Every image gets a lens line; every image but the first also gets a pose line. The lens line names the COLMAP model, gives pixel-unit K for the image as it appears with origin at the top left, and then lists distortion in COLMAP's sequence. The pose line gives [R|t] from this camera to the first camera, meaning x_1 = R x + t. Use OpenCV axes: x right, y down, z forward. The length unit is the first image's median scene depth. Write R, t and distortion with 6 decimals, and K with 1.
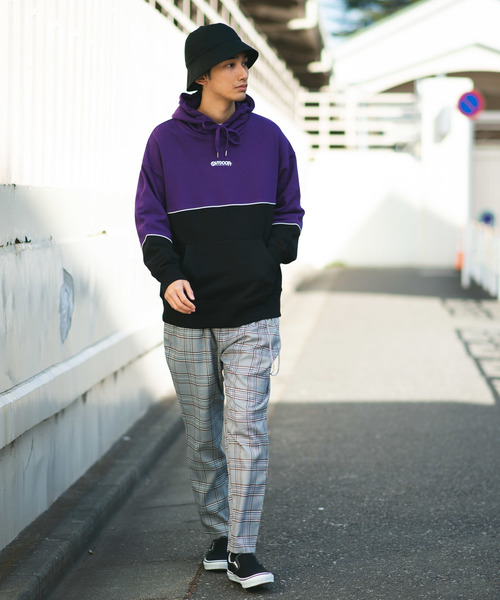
lens RADIAL K [[2273.7, 0, 250.0], [0, 2273.7, 300.0], [0, 0, 1]] dist [0.039151, 1.843612]
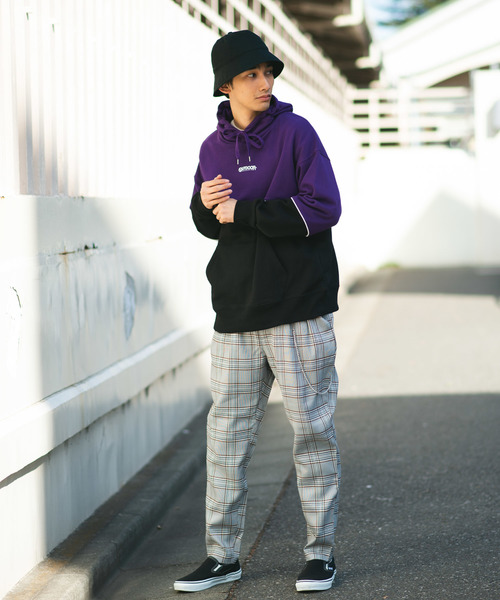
lens RADIAL K [[2659.5, 0, 250.0], [0, 2659.5, 300.0], [0, 0, 1]] dist [0.209160, 1.895736]
pose [[0.999381, -0.027603, -0.021790, 0.004563], [0.027461, 0.999600, -0.006797, 0.009448], [0.021969, 0.006194, 0.999739, -0.257467]]
